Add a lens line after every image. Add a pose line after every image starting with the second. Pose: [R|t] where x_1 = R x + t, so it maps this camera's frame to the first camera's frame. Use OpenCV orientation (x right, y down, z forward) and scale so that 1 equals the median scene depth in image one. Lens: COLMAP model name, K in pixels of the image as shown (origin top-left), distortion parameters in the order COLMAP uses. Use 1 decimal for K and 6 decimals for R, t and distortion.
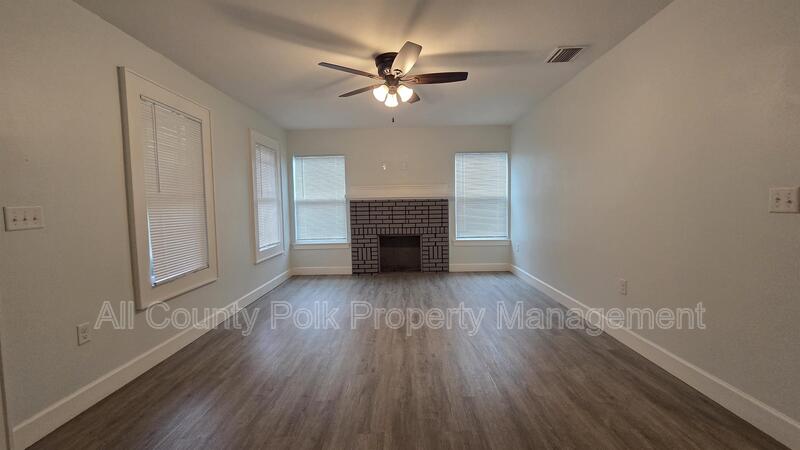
lens RADIAL K [[331.0, 0, 396.6], [0, 331.0, 223.4], [0, 0, 1]] dist [-0.000330, 0.000100]
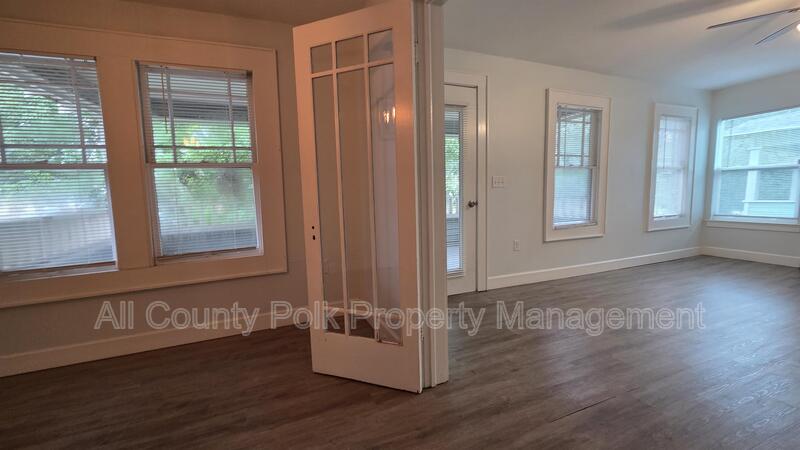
lens RADIAL K [[331.0, 0, 399.3], [0, 331.0, 225.6], [0, 0, 1]] dist [-0.000330, 0.000100]
pose [[0.404798, 0.101325, -0.908775, 0.163572], [-0.032125, 0.994804, 0.096607, 0.019295], [0.913842, -0.009912, 0.405950, -0.124980]]
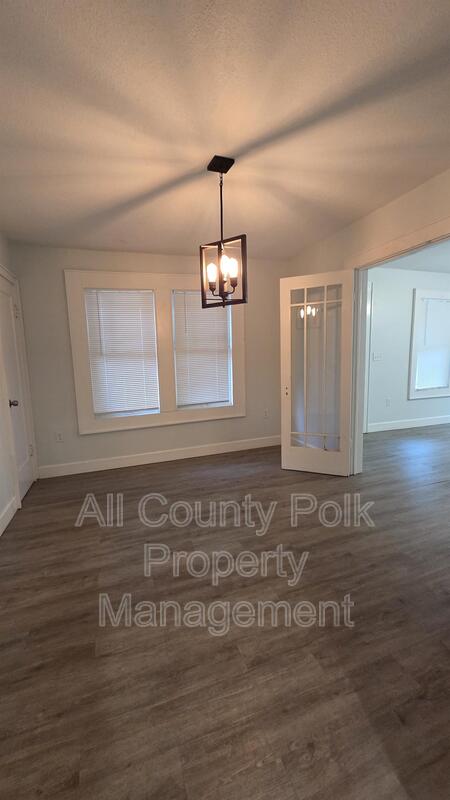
lens RADIAL K [[331.0, 0, 224.4], [0, 331.0, 399.3], [0, 0, 1]] dist [-0.000330, 0.000100]
pose [[0.352209, 0.139223, -0.925508, 0.355765], [-0.032348, 0.990094, 0.136628, -0.003801], [0.935362, -0.018183, 0.353224, -0.400875]]
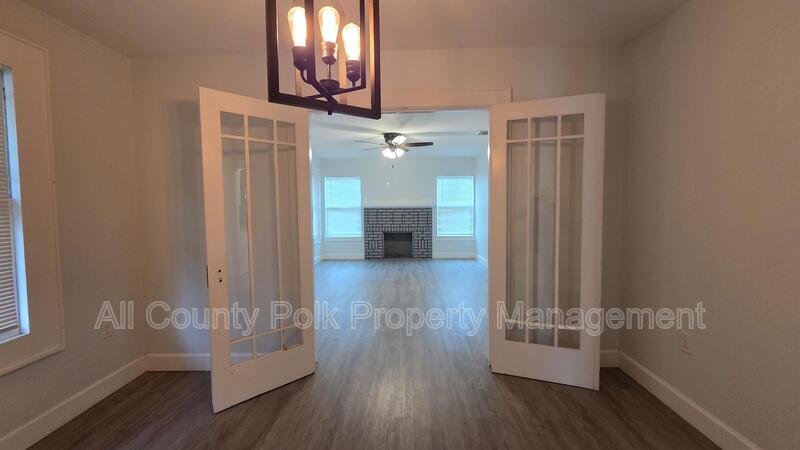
lens RADIAL K [[331.0, 0, 404.0], [0, 331.0, 221.6], [0, 0, 1]] dist [-0.000330, 0.000100]
pose [[0.999824, 0.011150, 0.015079, 0.013403], [-0.011011, 0.999897, -0.009248, 0.002916], [-0.015181, 0.009080, 0.999844, -0.445236]]
